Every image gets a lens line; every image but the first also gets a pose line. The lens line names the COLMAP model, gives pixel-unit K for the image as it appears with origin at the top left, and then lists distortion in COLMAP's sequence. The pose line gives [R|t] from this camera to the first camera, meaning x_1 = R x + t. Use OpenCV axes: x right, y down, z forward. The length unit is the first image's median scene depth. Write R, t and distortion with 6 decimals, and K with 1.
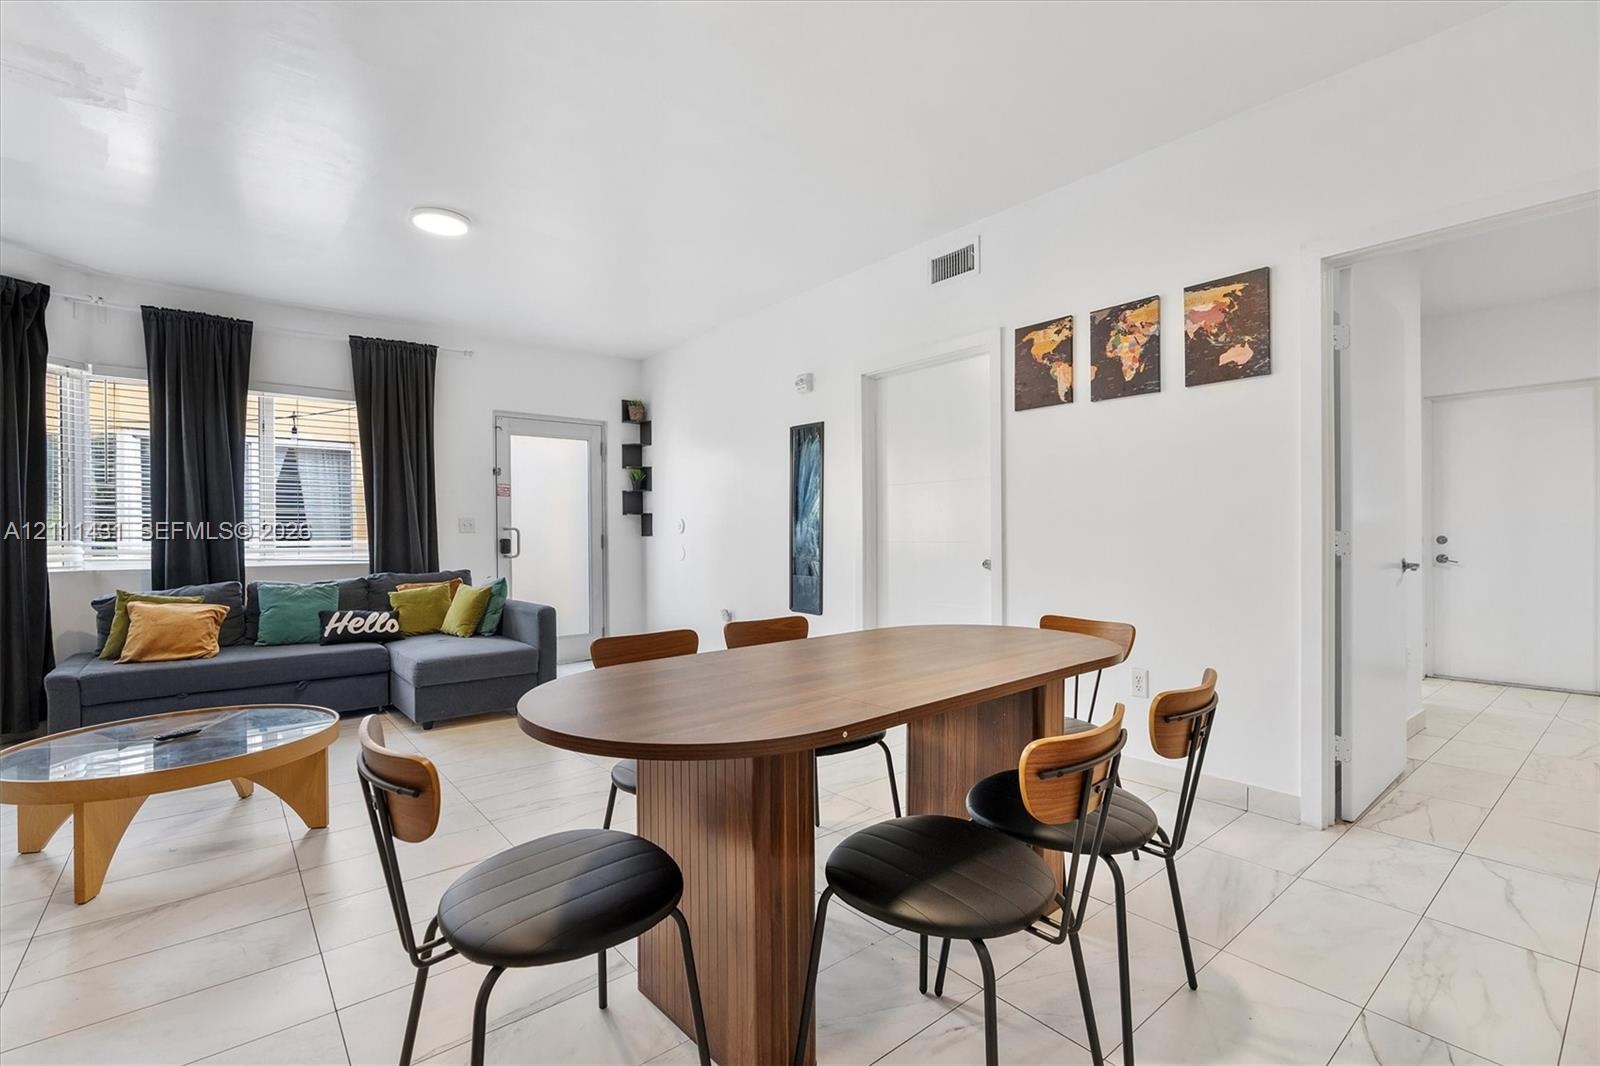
lens RADIAL K [[713.2, 0, 802.0], [0, 713.2, 539.9], [0, 0, 1]] dist [-0.001748, 0.000174]
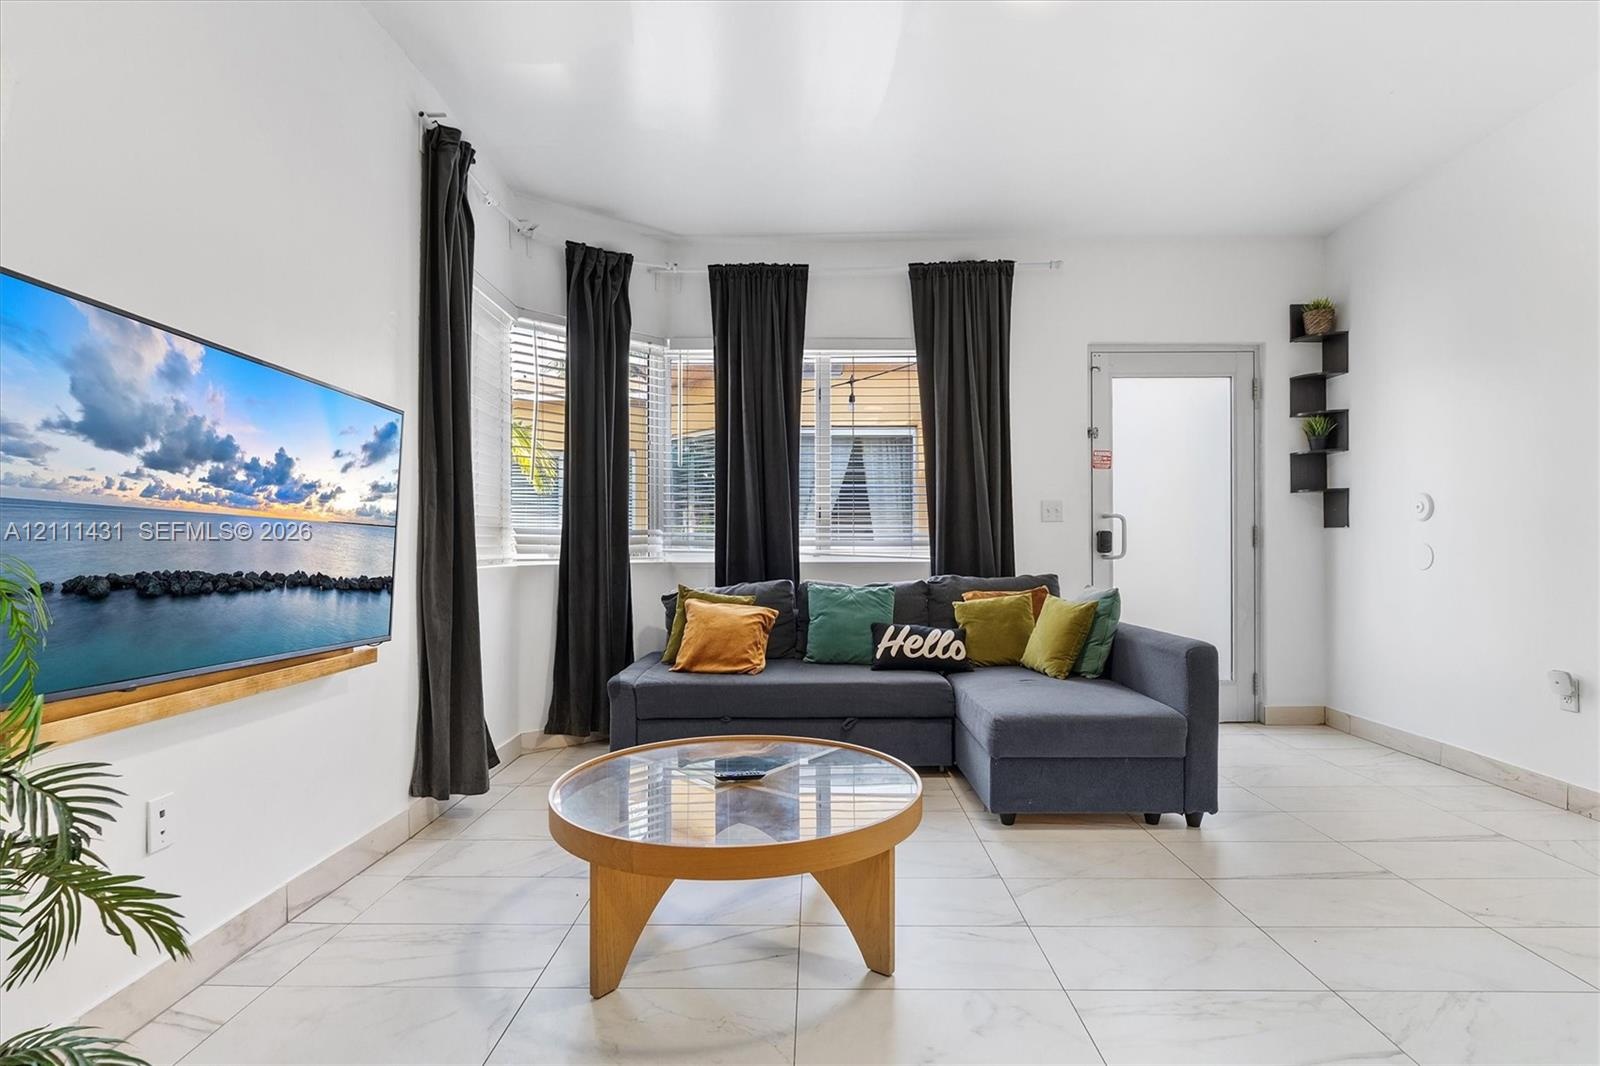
lens RADIAL K [[735.5, 0, 802.0], [0, 735.5, 551.0], [0, 0, 1]] dist [-0.001145, 0.000032]
pose [[0.752086, 0.006869, -0.659029, -0.216965], [-0.005546, 0.999976, 0.004094, 0.020916], [0.659041, 0.000576, 0.752106, 0.360036]]
